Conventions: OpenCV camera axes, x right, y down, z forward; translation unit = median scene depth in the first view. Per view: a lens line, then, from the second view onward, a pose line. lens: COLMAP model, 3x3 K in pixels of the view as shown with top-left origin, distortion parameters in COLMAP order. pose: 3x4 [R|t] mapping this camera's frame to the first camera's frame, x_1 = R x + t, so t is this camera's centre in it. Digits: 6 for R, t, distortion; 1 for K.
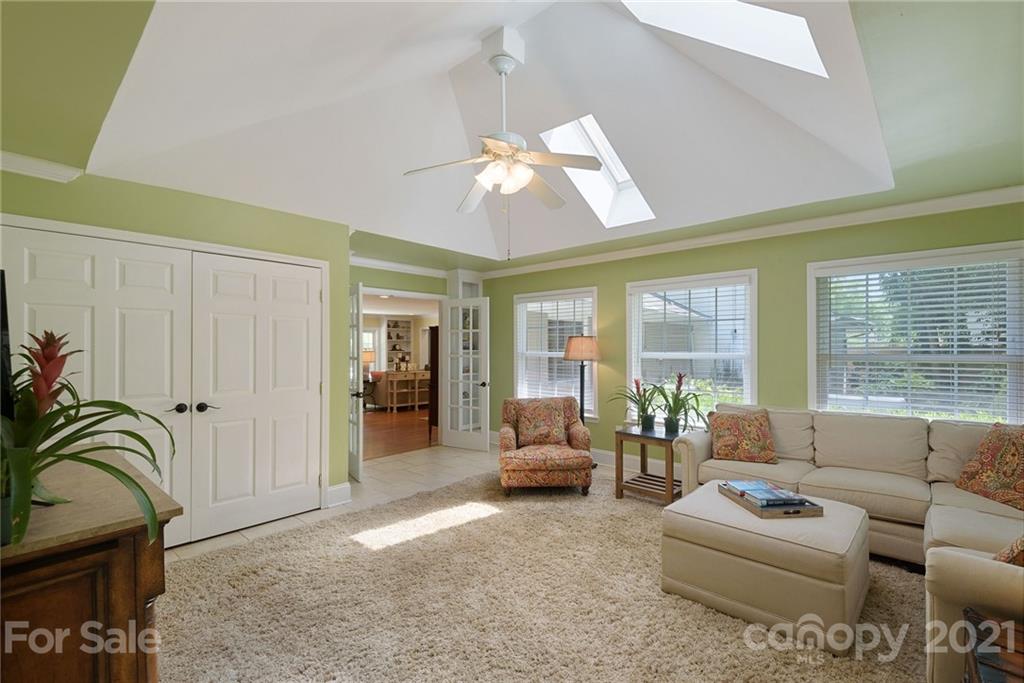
lens RADIAL K [[458.5, 0, 511.4], [0, 458.5, 344.6], [0, 0, 1]] dist [-0.000533, -0.000333]
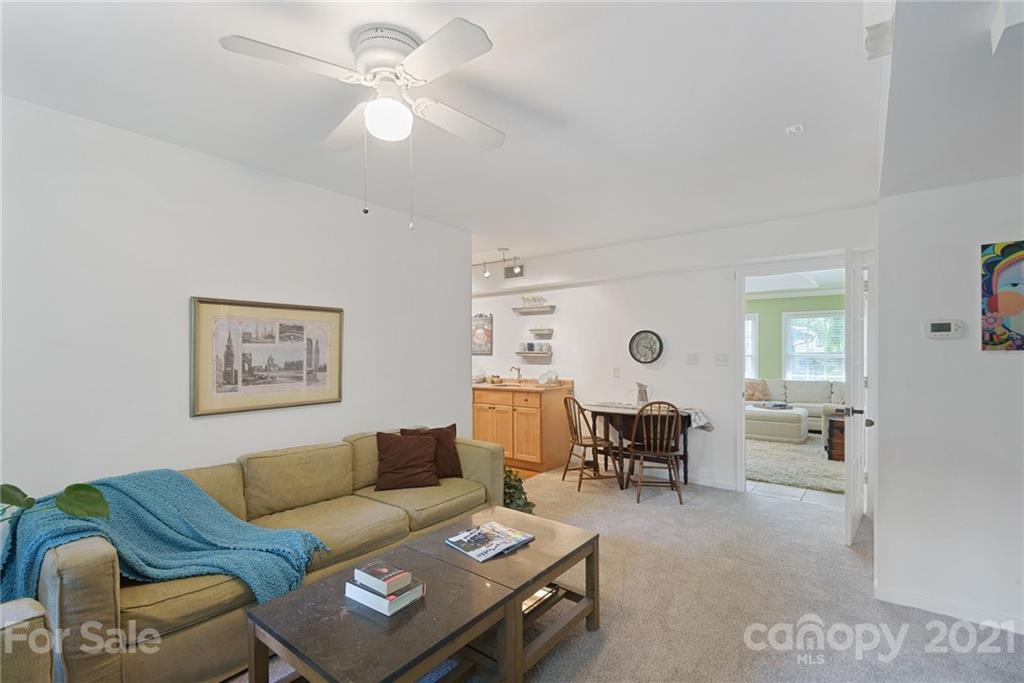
lens RADIAL K [[458.5, 0, 512.2], [0, 458.5, 347.6], [0, 0, 1]] dist [-0.000533, -0.000333]
pose [[0.996194, -0.003421, 0.087092, -0.983679], [0.004091, 0.999963, -0.007508, 0.000286], [-0.087063, 0.007836, 0.996172, -1.274306]]
